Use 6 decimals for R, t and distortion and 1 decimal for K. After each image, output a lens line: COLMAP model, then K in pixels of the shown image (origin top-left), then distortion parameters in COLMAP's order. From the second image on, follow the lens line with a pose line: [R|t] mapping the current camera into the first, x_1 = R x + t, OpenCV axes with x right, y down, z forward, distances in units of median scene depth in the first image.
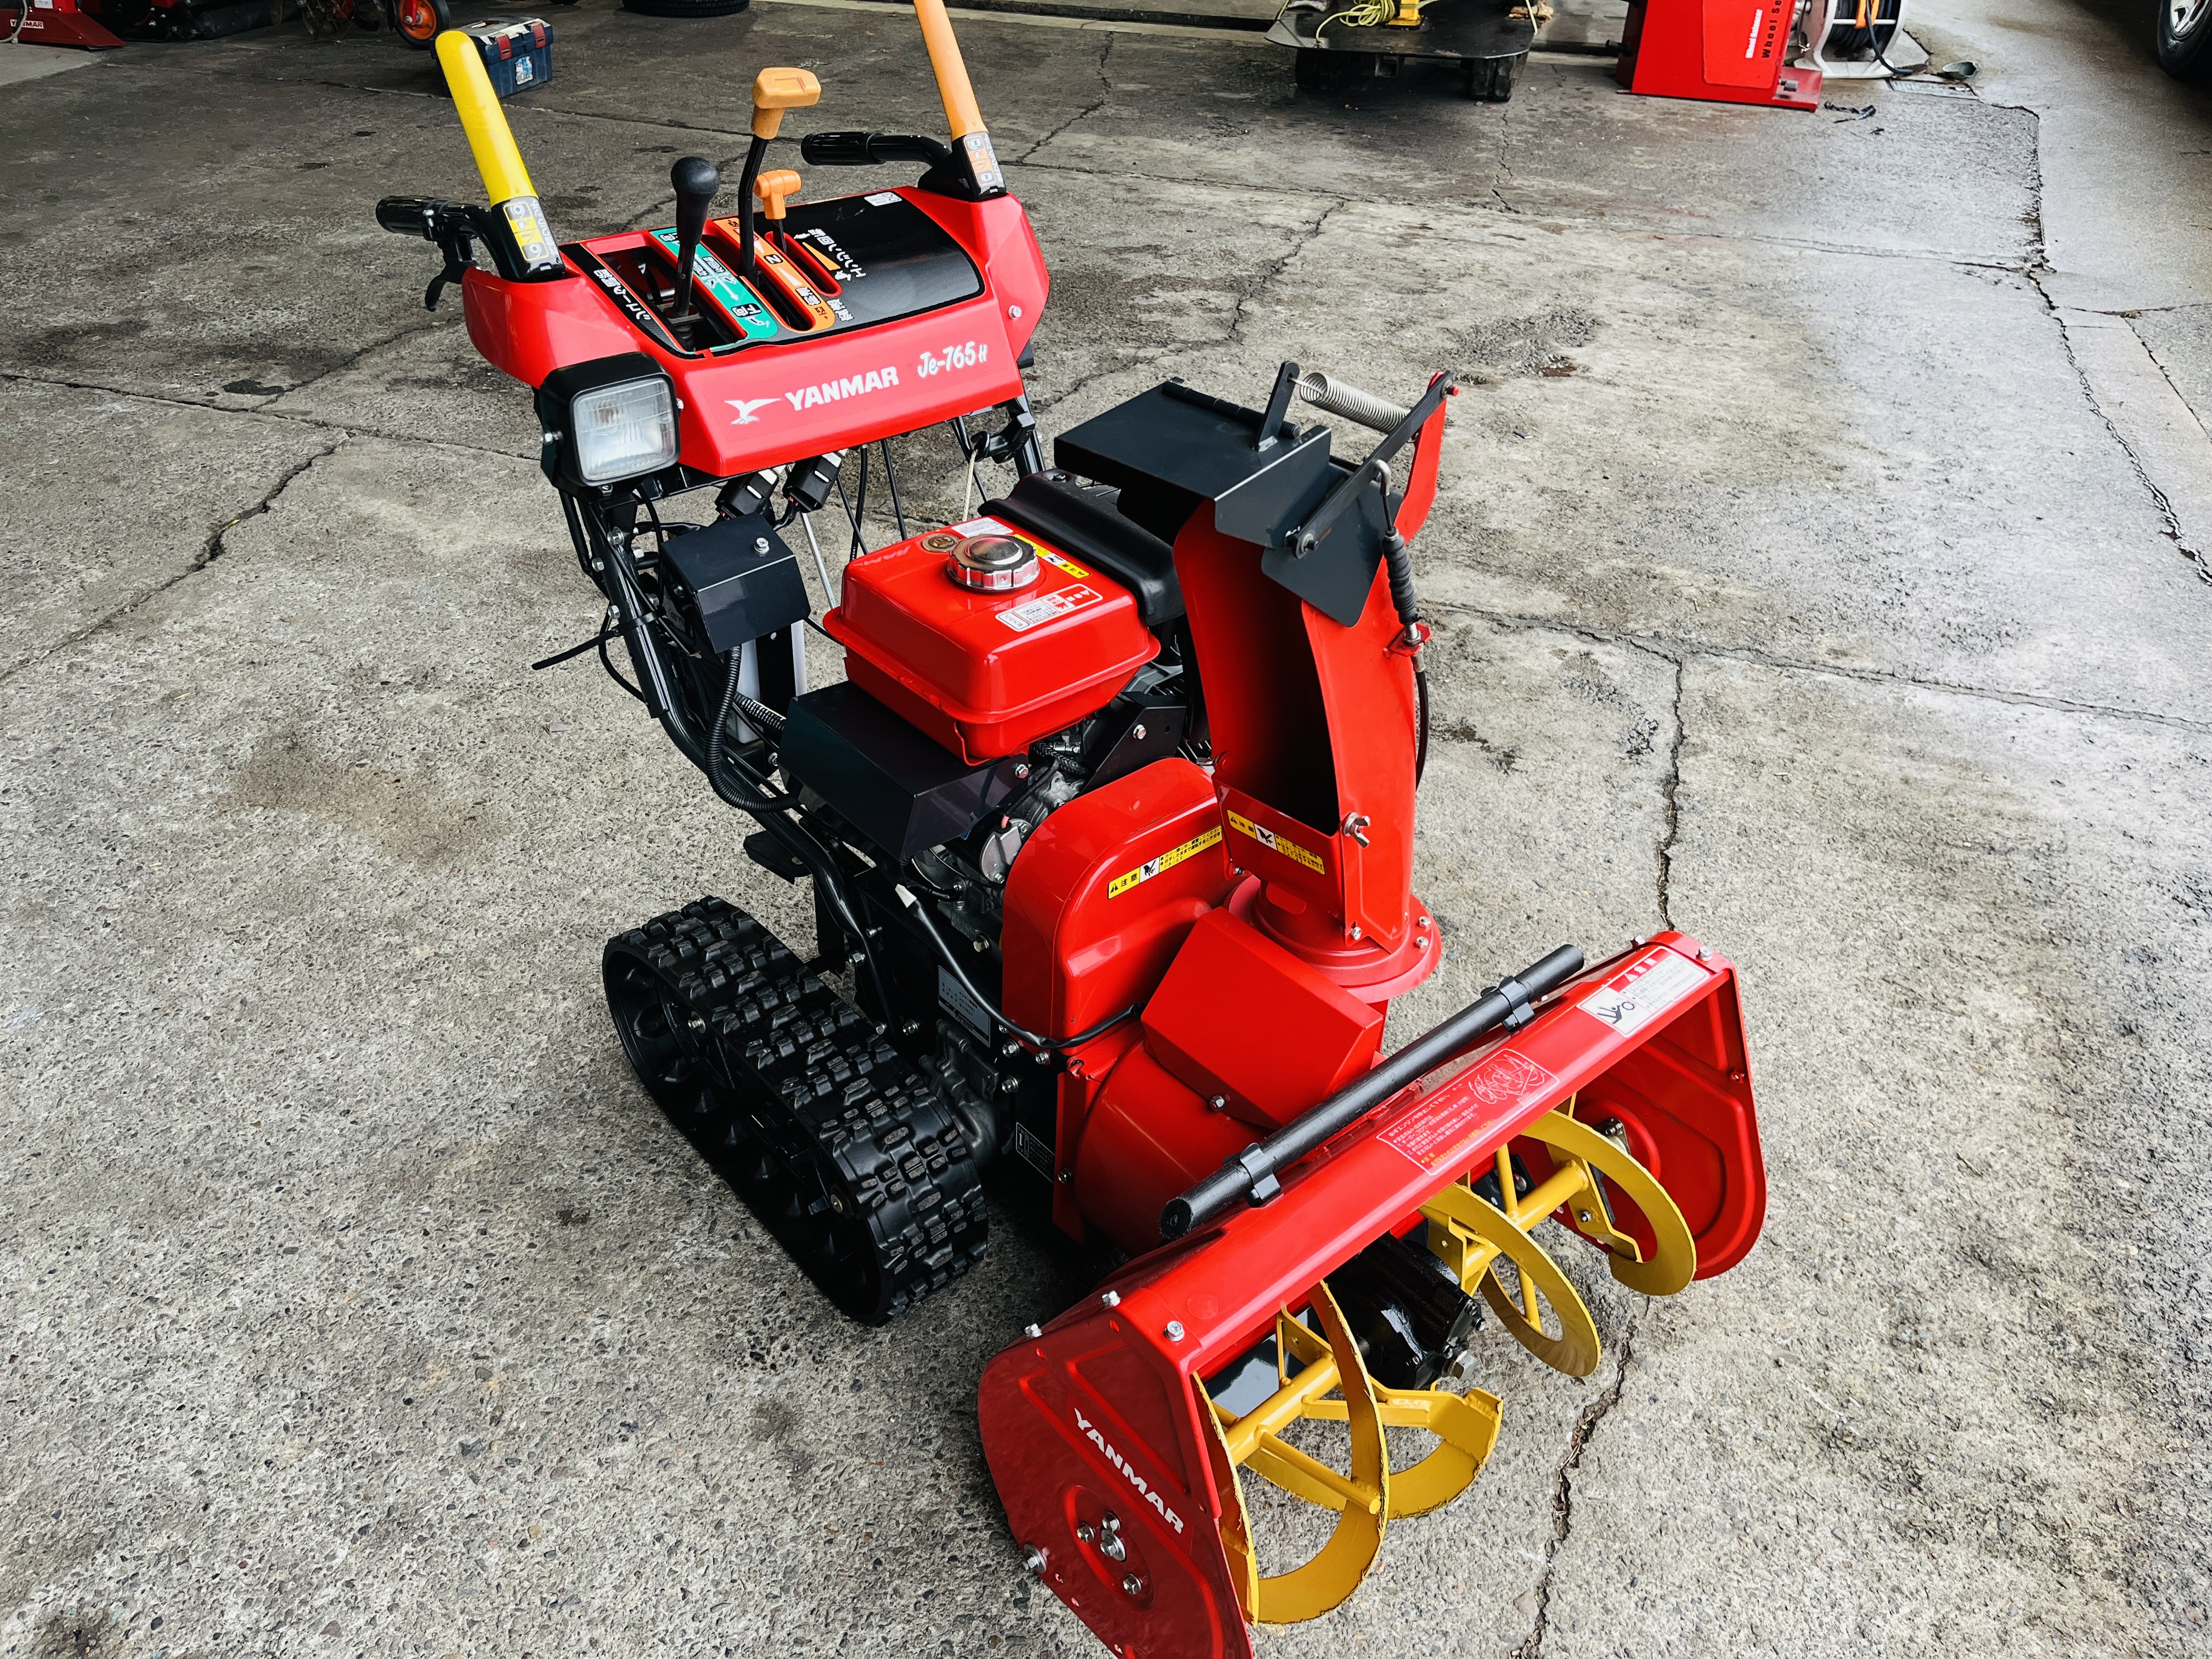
lens RADIAL K [[1701.2, 0, 1106.0], [0, 1701.2, 829.5], [0, 0, 1]] dist [0.039887, -0.077602]
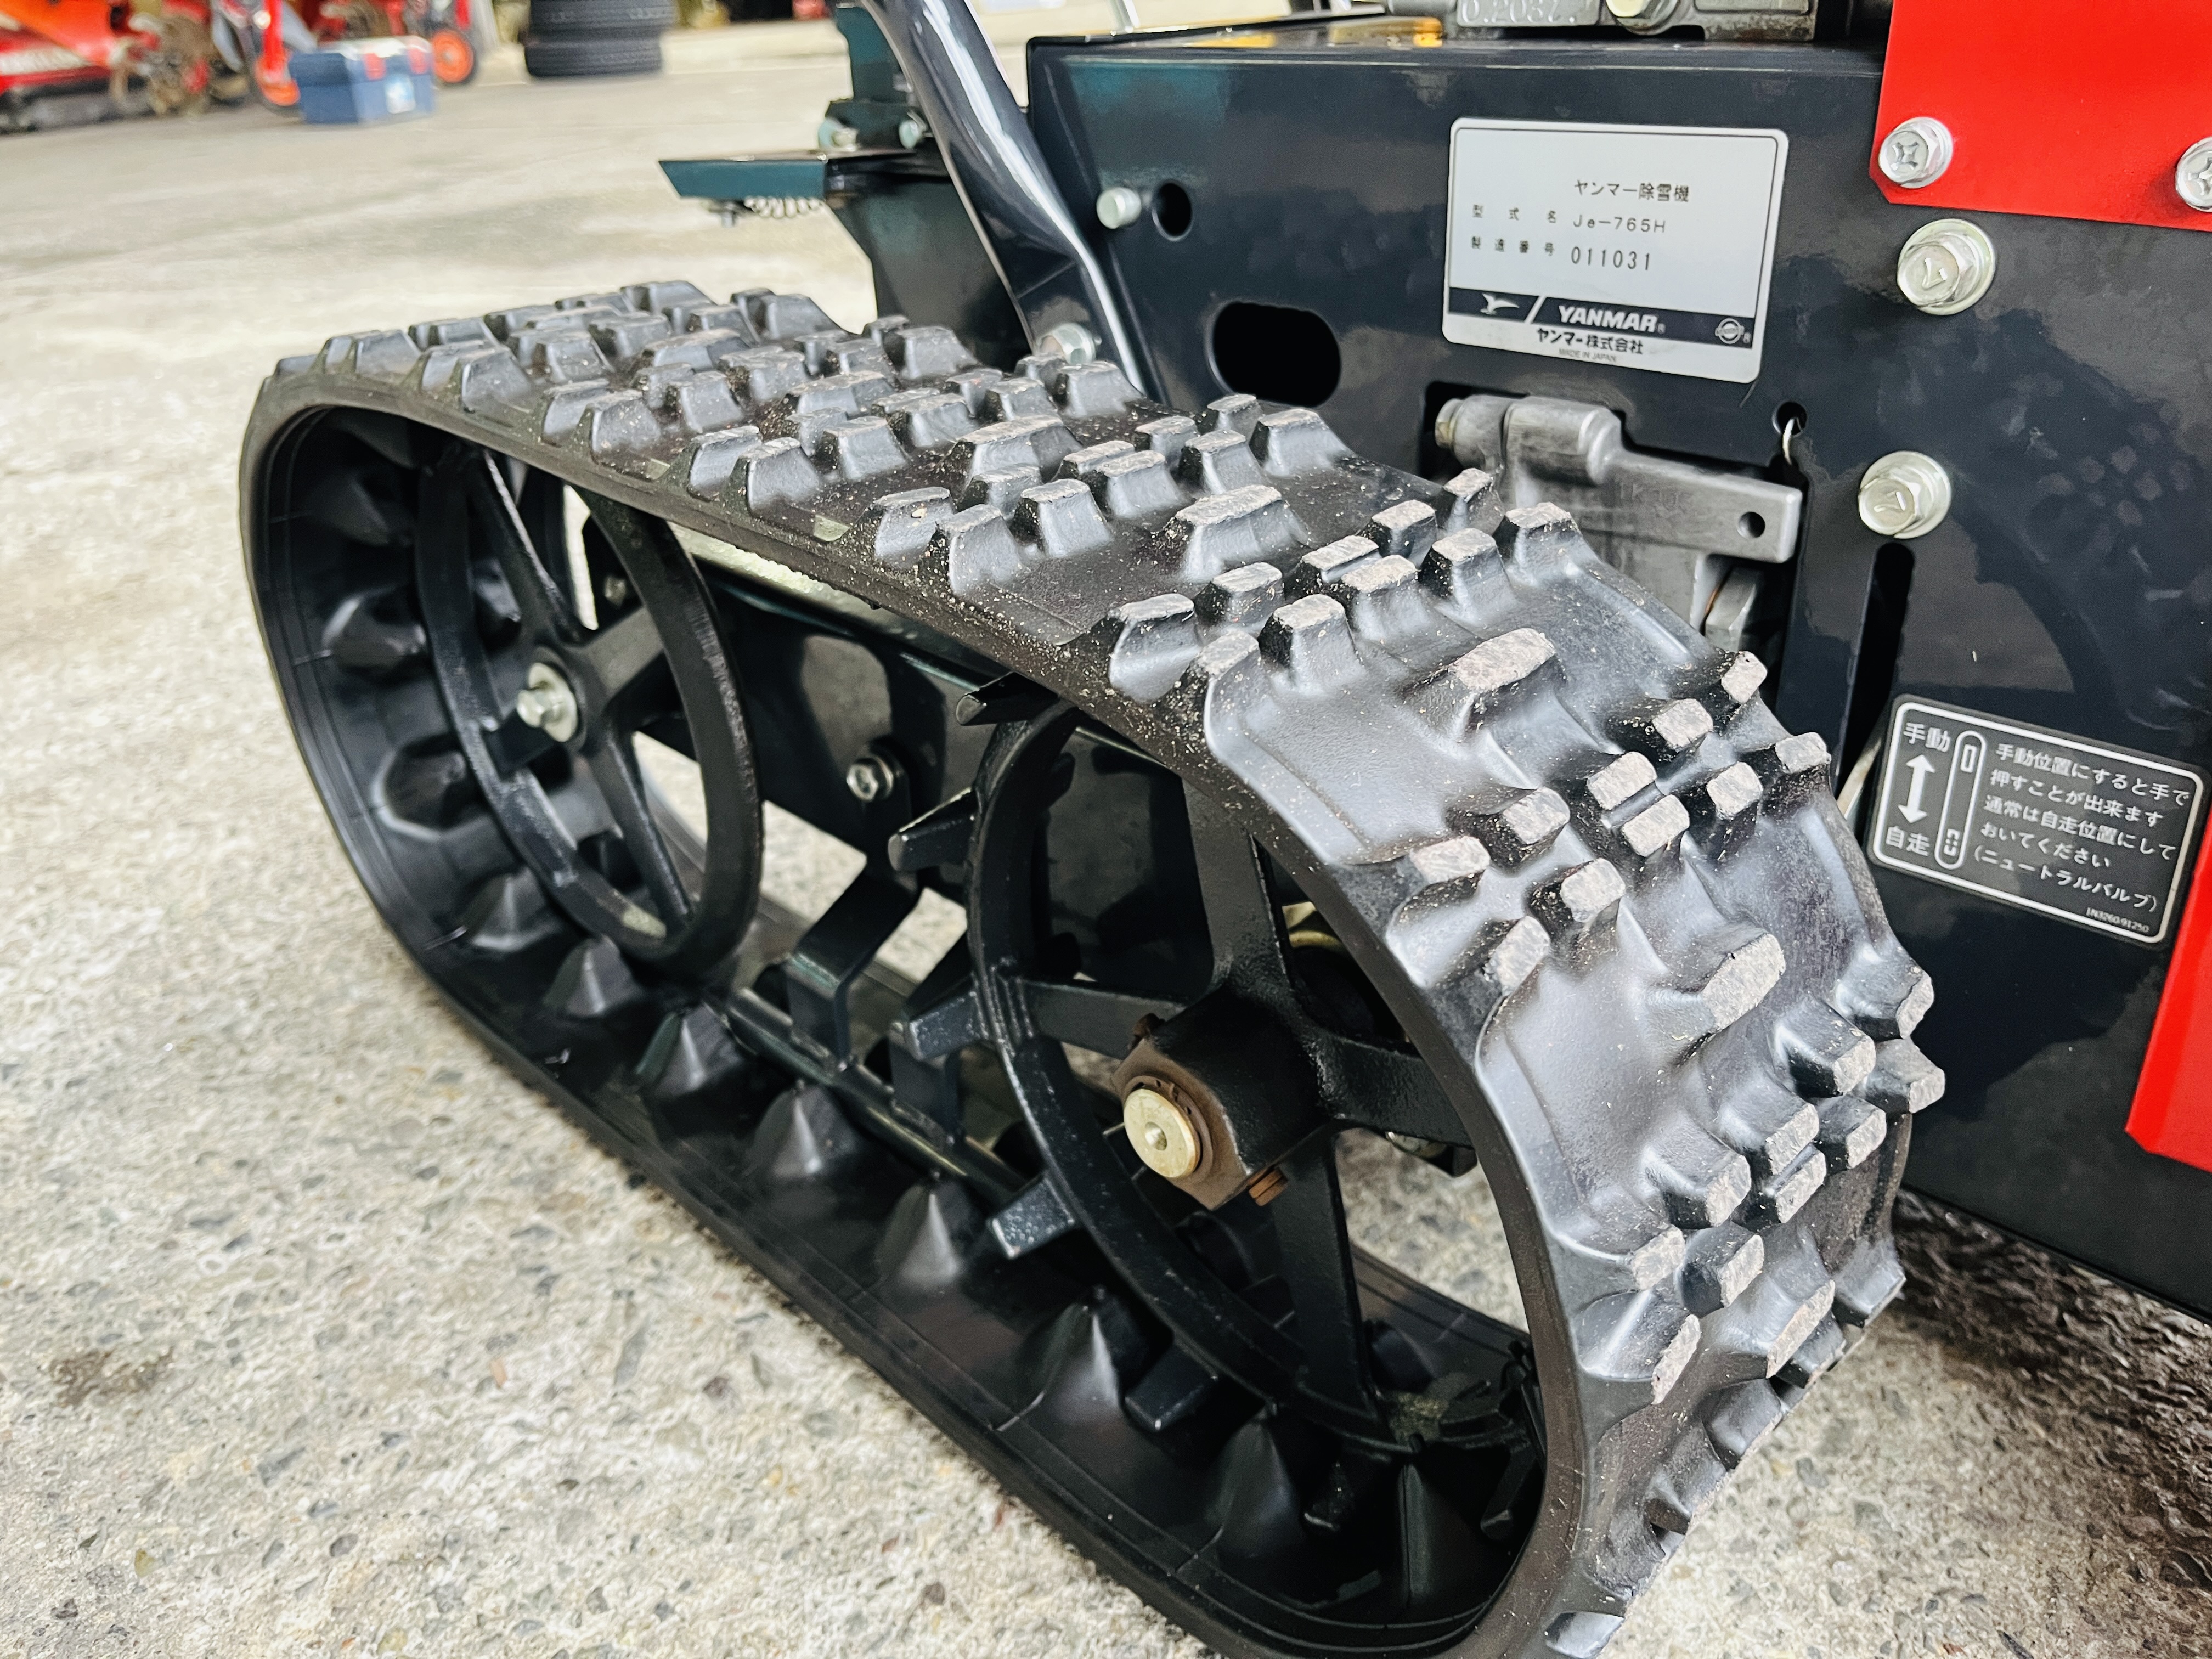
lens RADIAL K [[1701.2, 0, 1106.0], [0, 1701.2, 829.5], [0, 0, 1]] dist [0.039887, -0.077602]
pose [[0.994702, -0.101422, 0.016758, -0.152563], [0.102750, 0.985858, -0.132386, 0.194127], [-0.003095, 0.133406, 0.991057, 0.724324]]
